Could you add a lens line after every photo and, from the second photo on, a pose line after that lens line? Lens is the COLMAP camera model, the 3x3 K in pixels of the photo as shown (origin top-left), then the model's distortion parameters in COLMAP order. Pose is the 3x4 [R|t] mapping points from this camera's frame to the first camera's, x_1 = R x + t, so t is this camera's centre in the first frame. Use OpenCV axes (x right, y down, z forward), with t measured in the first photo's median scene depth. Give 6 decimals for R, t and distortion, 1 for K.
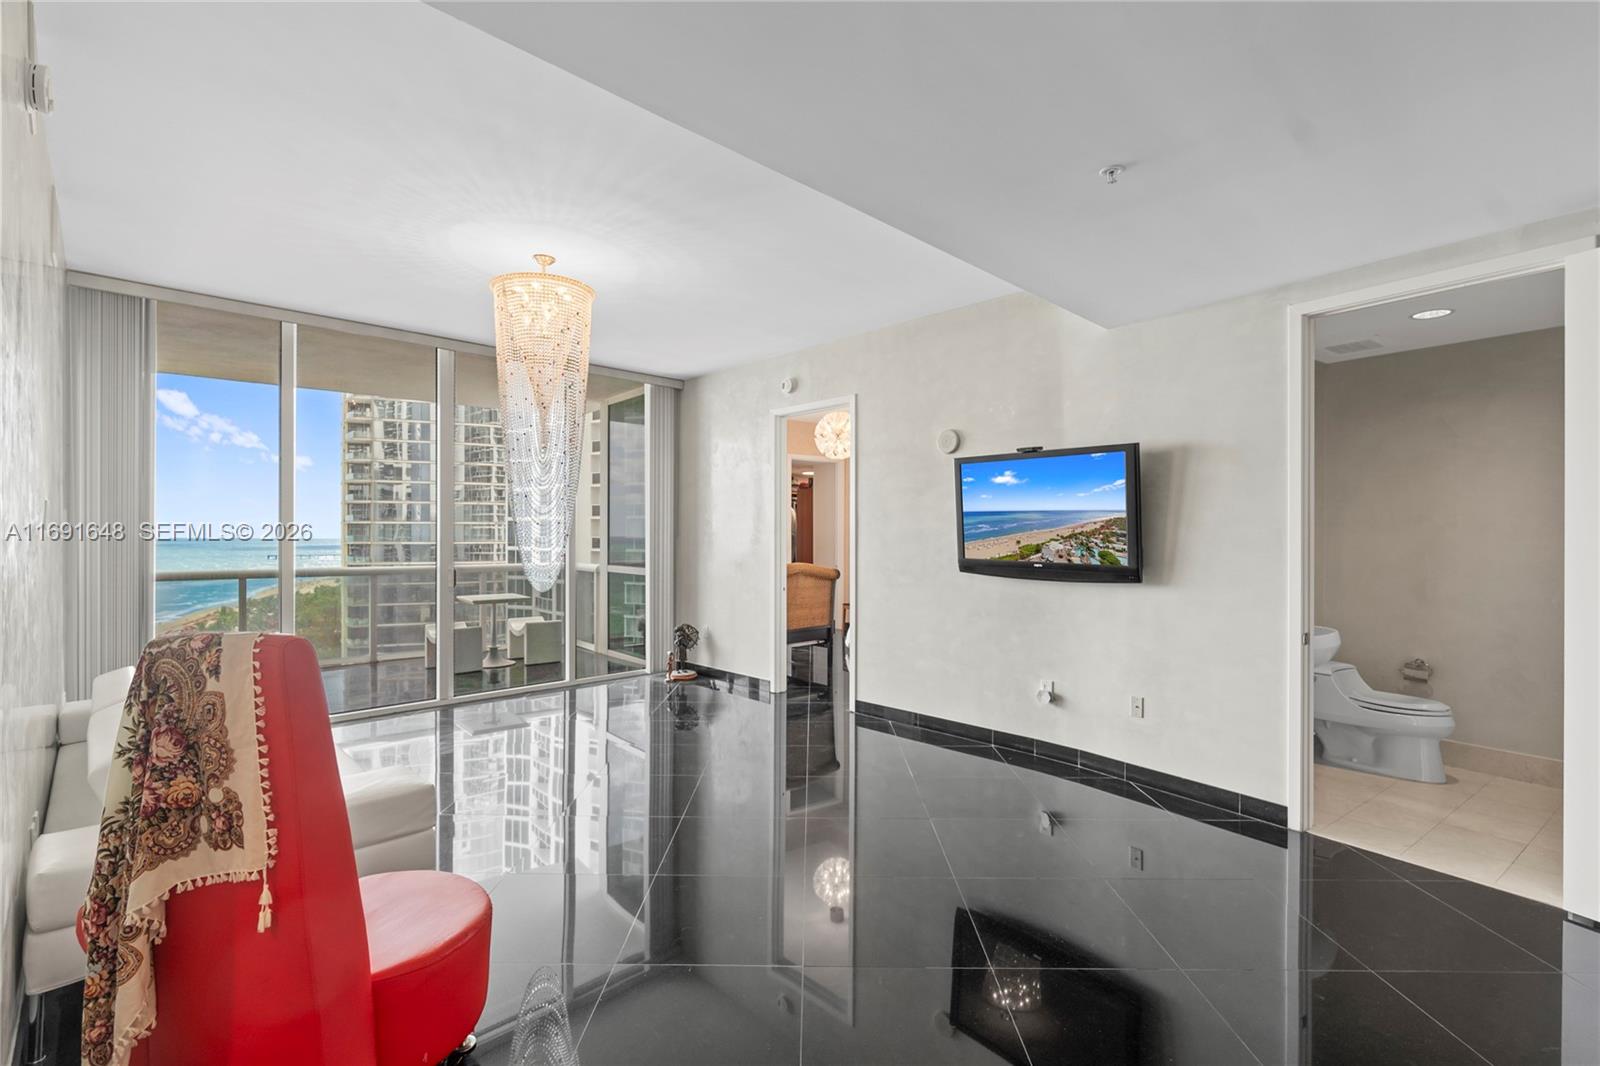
lens RADIAL K [[703.8, 0, 788.7], [0, 703.8, 534.1], [0, 0, 1]] dist [-0.013171, 0.007550]
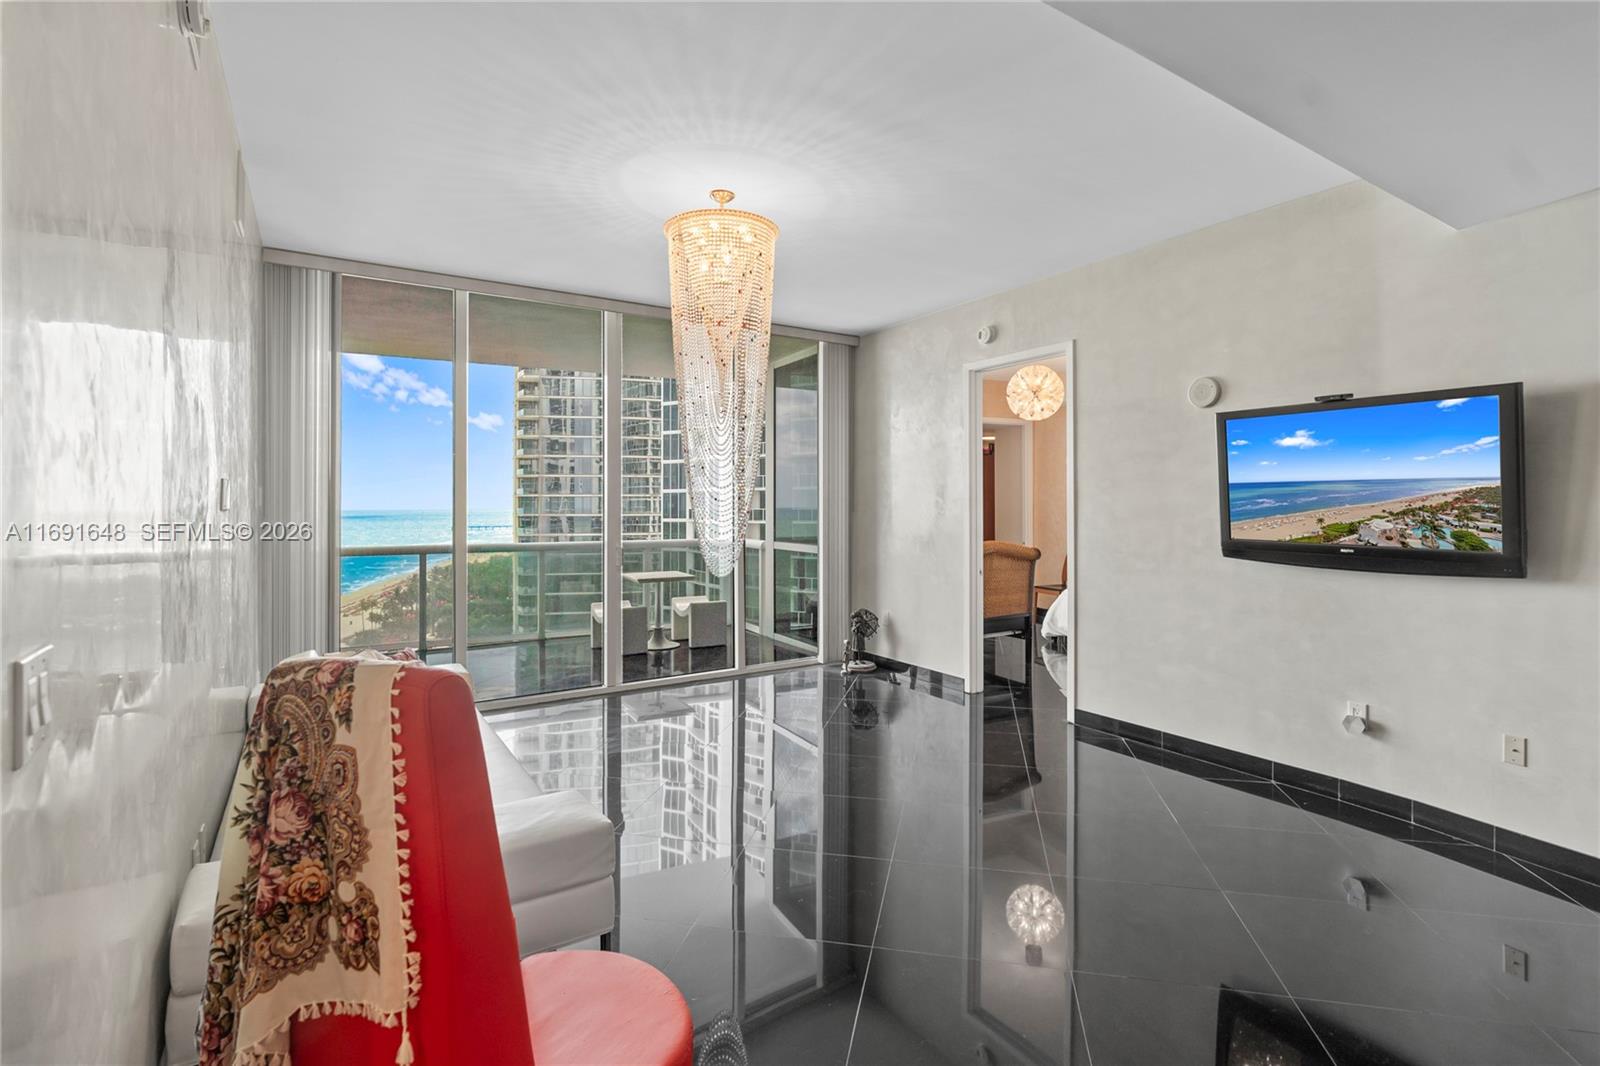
lens RADIAL K [[729.5, 0, 798.9], [0, 729.5, 500.7], [0, 0, 1]] dist [0.002121, 0.000663]
pose [[0.981079, -0.004987, -0.193545, -0.053142], [0.003847, 0.999973, -0.006266, -0.004906], [0.193571, 0.005403, 0.981071, 0.086628]]
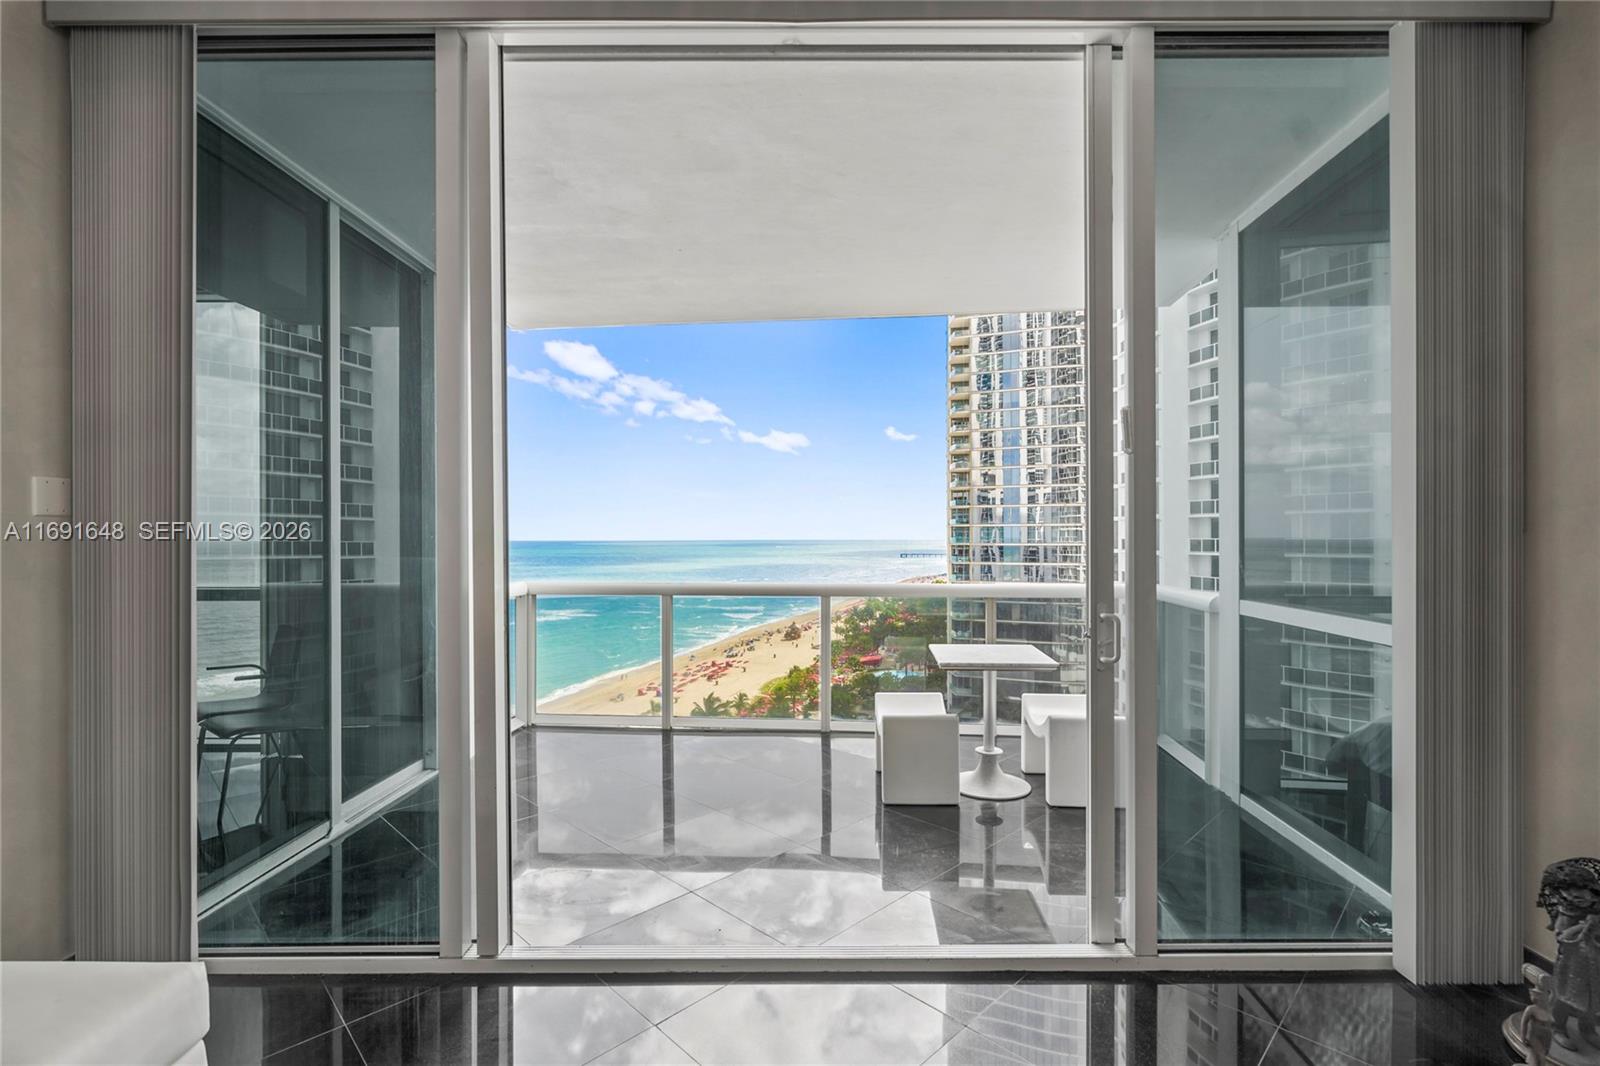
lens RADIAL K [[703.8, 0, 788.7], [0, 703.8, 534.1], [0, 0, 1]] dist [-0.013171, 0.007550]
pose [[0.700041, -0.008339, -0.714054, -0.197688], [0.006901, 0.999964, -0.004912, 0.005772], [0.714069, -0.001489, 0.700074, 0.689777]]
